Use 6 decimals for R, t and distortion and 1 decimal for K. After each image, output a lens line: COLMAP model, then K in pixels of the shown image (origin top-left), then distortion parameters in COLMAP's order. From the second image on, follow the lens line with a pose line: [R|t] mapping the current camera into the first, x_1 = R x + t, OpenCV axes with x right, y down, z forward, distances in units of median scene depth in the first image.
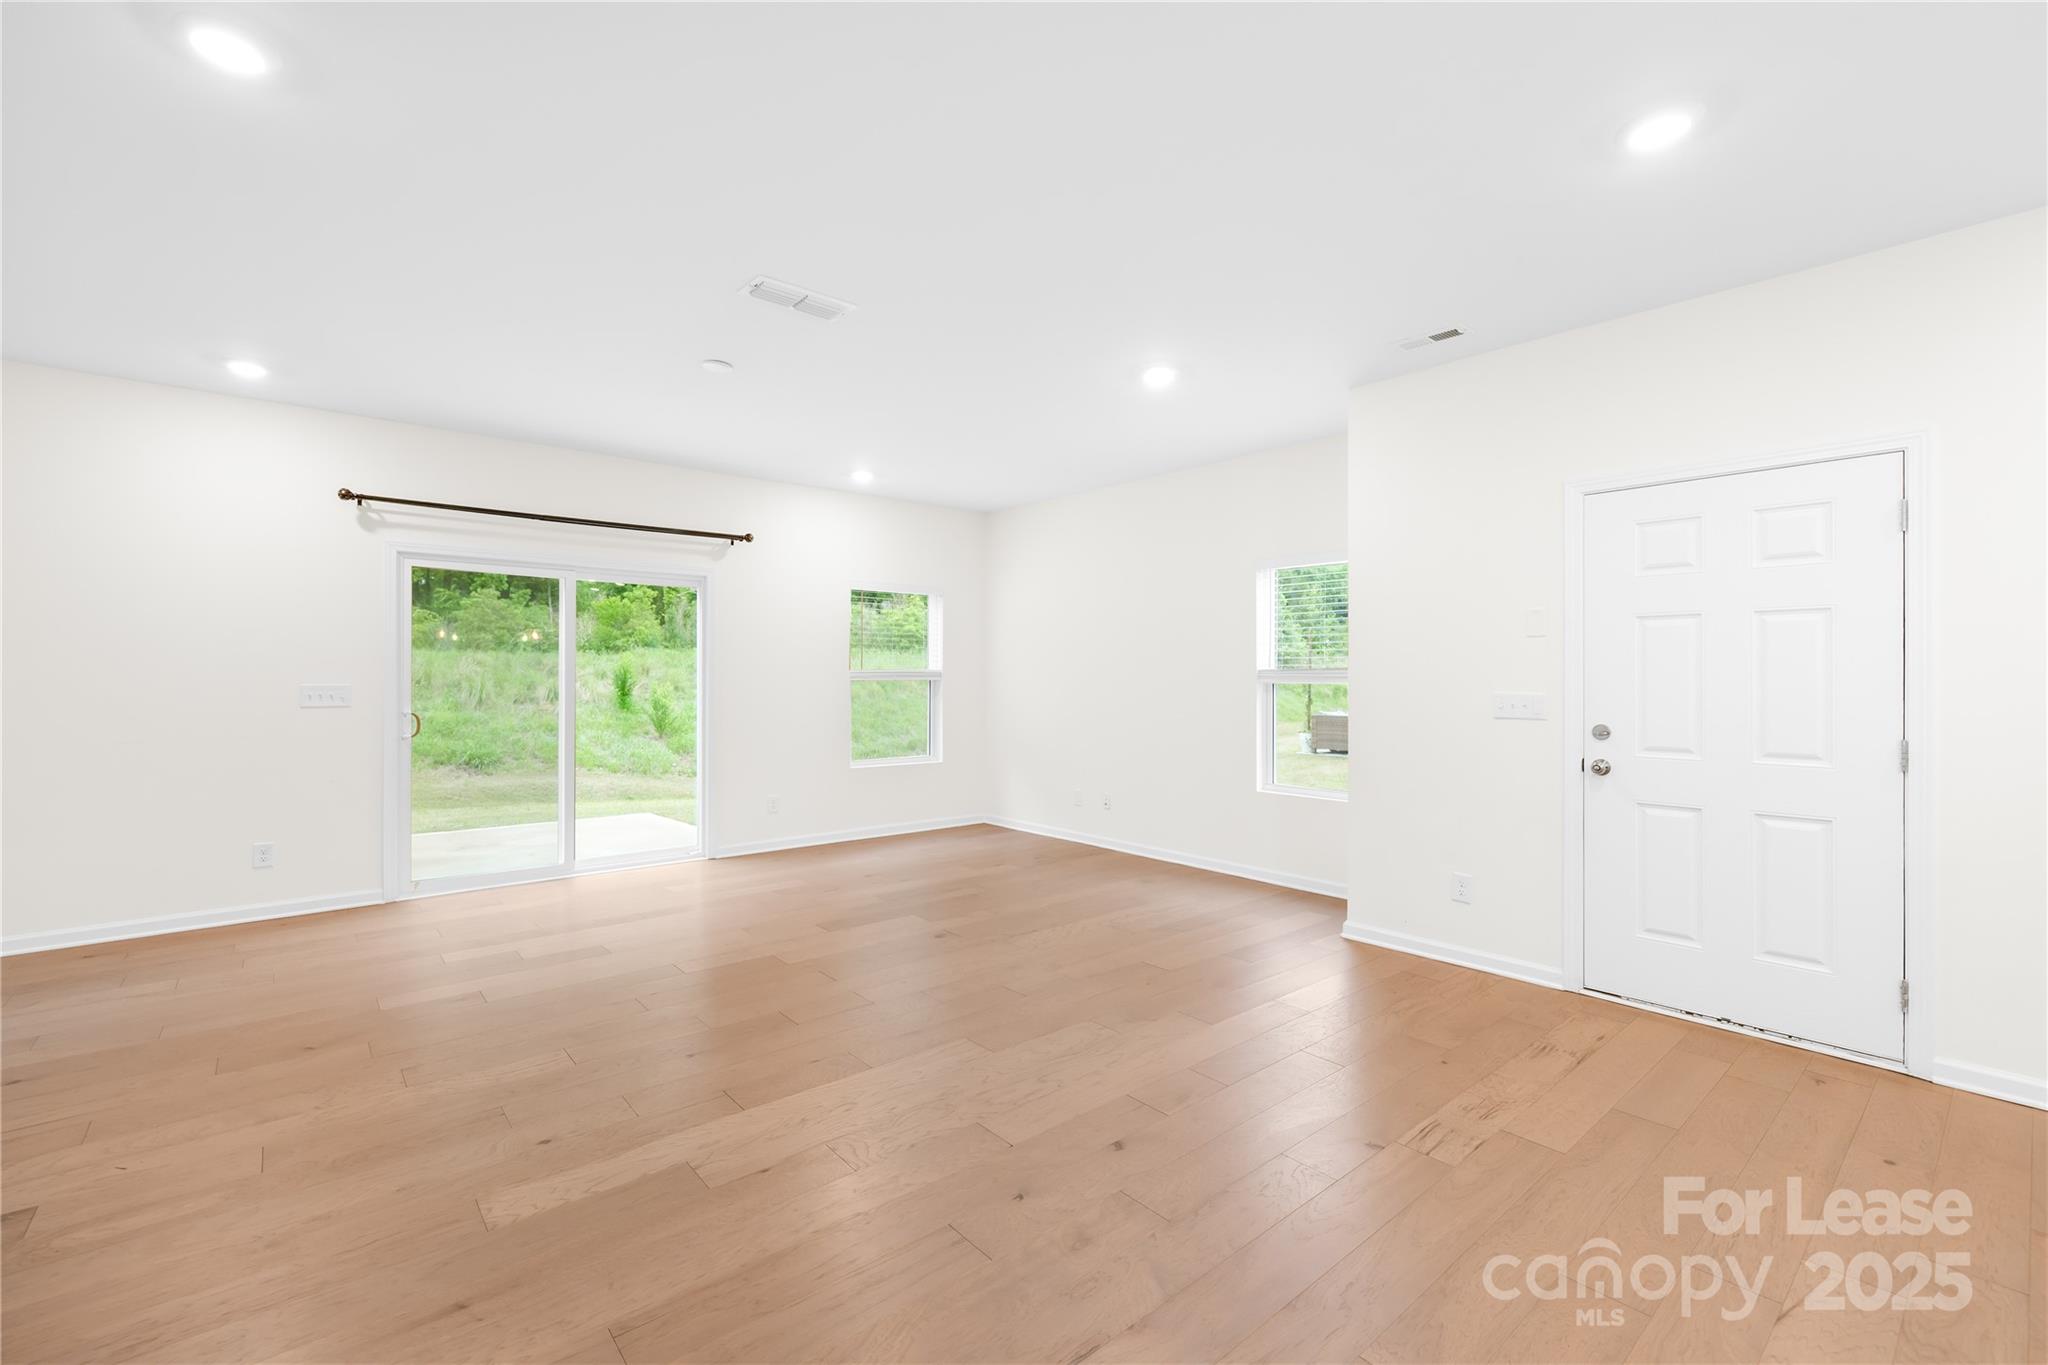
lens RADIAL K [[861.9, 0, 1034.0], [0, 861.9, 678.7], [0, 0, 1]] dist [-0.000228, 0.000098]
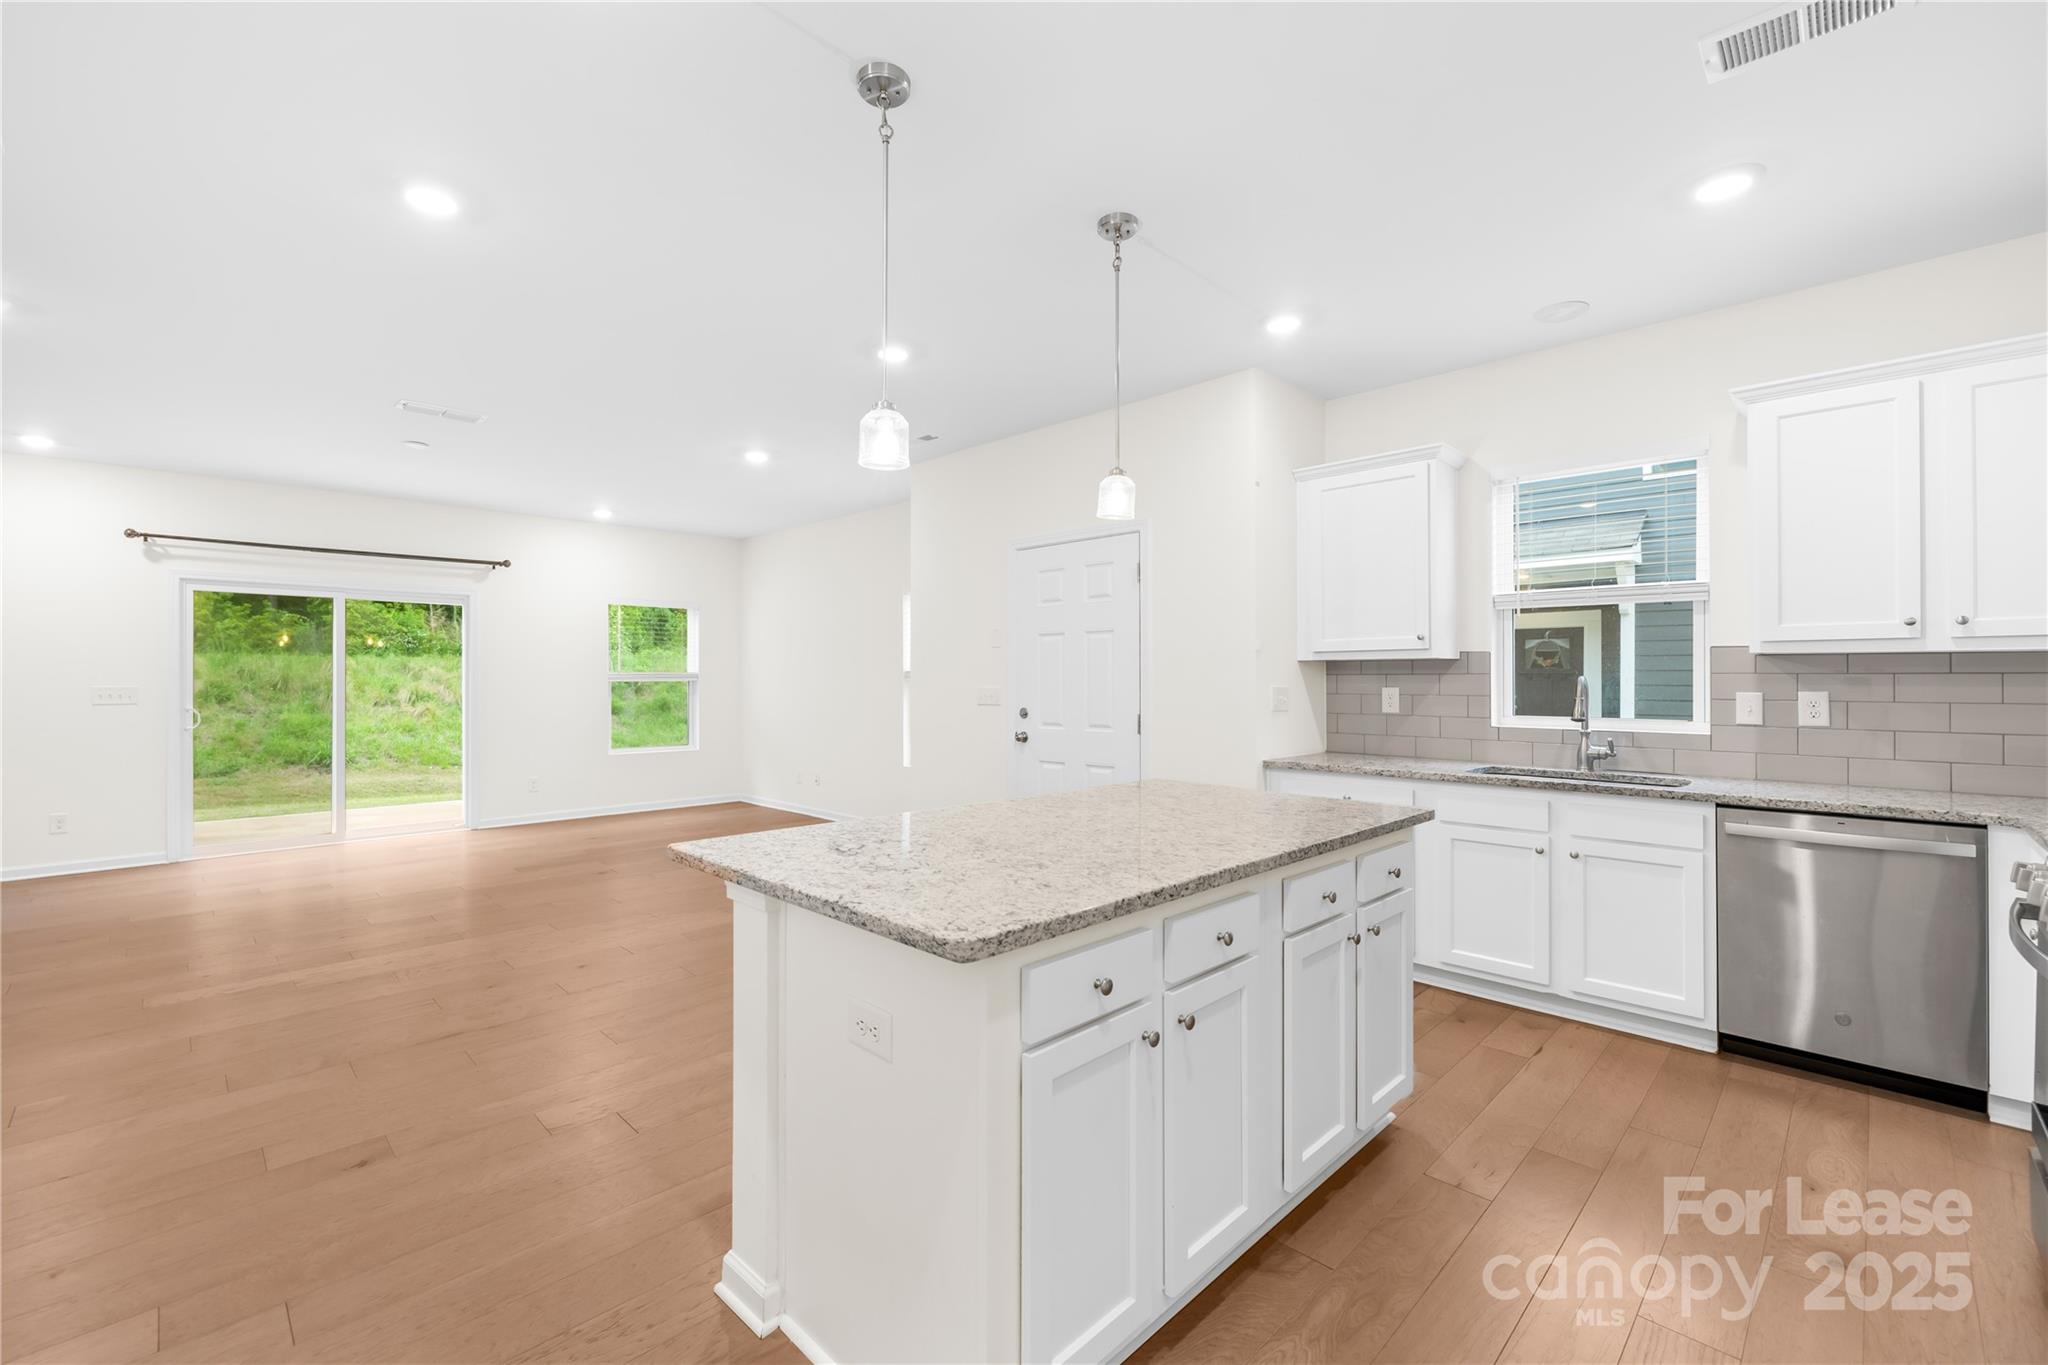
lens RADIAL K [[860.2, 0, 1020.3], [0, 860.2, 679.0], [0, 0, 1]] dist [0.001959, 0.000348]
pose [[0.997799, -0.005118, 0.066106, 0.309188], [0.005163, 0.999987, -0.000519, 0.002756], [-0.066103, 0.000859, 0.997812, -0.253485]]
